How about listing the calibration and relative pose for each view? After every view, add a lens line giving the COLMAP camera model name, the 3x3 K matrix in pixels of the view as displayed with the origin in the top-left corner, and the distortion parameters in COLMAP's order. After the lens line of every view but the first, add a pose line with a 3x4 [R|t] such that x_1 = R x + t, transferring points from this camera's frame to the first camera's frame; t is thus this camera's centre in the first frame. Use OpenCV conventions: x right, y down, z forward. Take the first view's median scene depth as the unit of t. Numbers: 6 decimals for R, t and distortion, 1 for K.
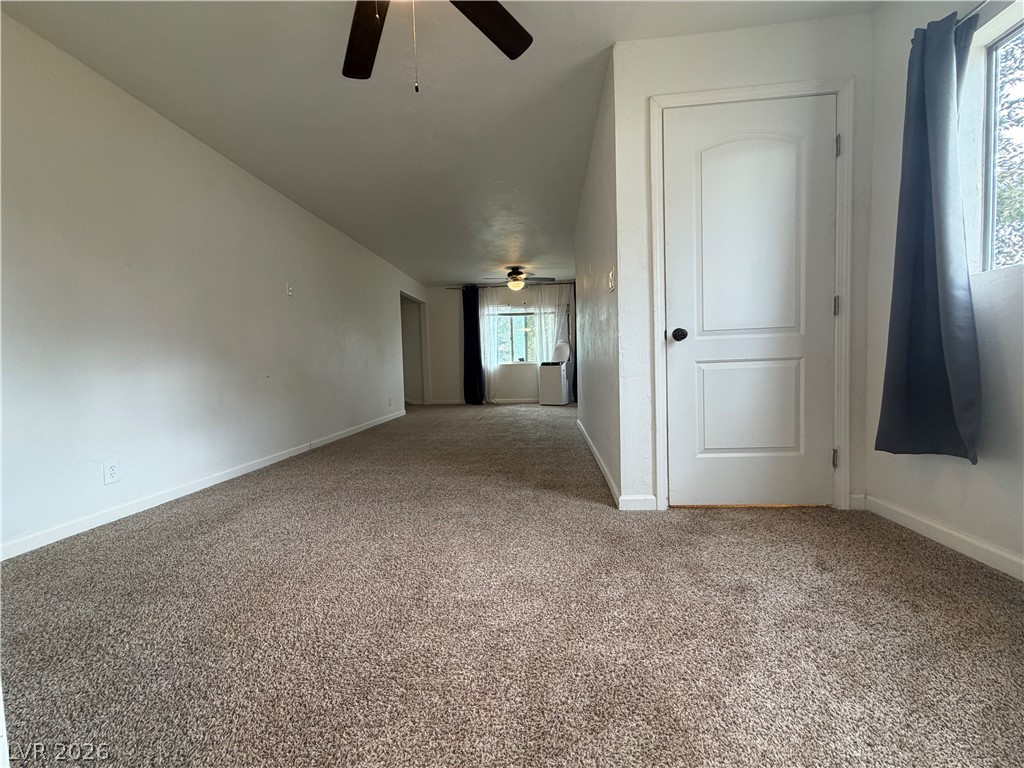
lens RADIAL K [[406.9, 0, 511.7], [0, 406.9, 385.3], [0, 0, 1]] dist [0.001320, 0.000142]
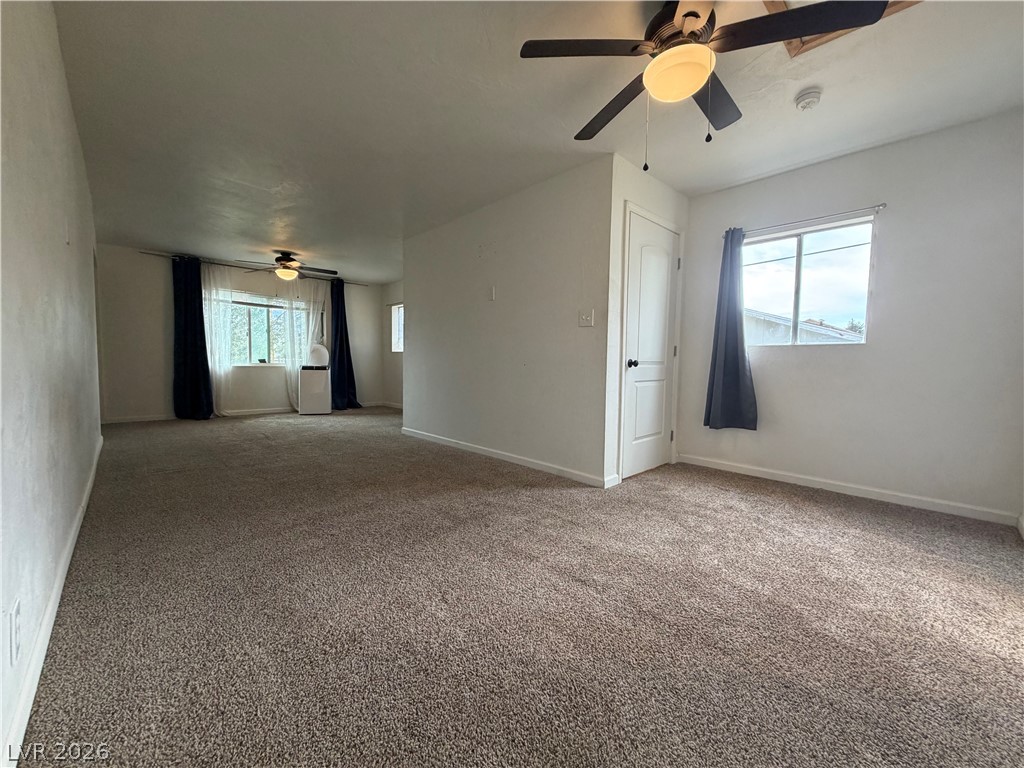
lens RADIAL K [[406.9, 0, 506.6], [0, 406.9, 385.1], [0, 0, 1]] dist [0.001320, 0.000142]
pose [[0.665668, -0.004275, 0.746236, -0.875234], [0.005625, 0.999984, 0.000711, -0.041882], [-0.746227, 0.003724, 0.665681, 0.295613]]
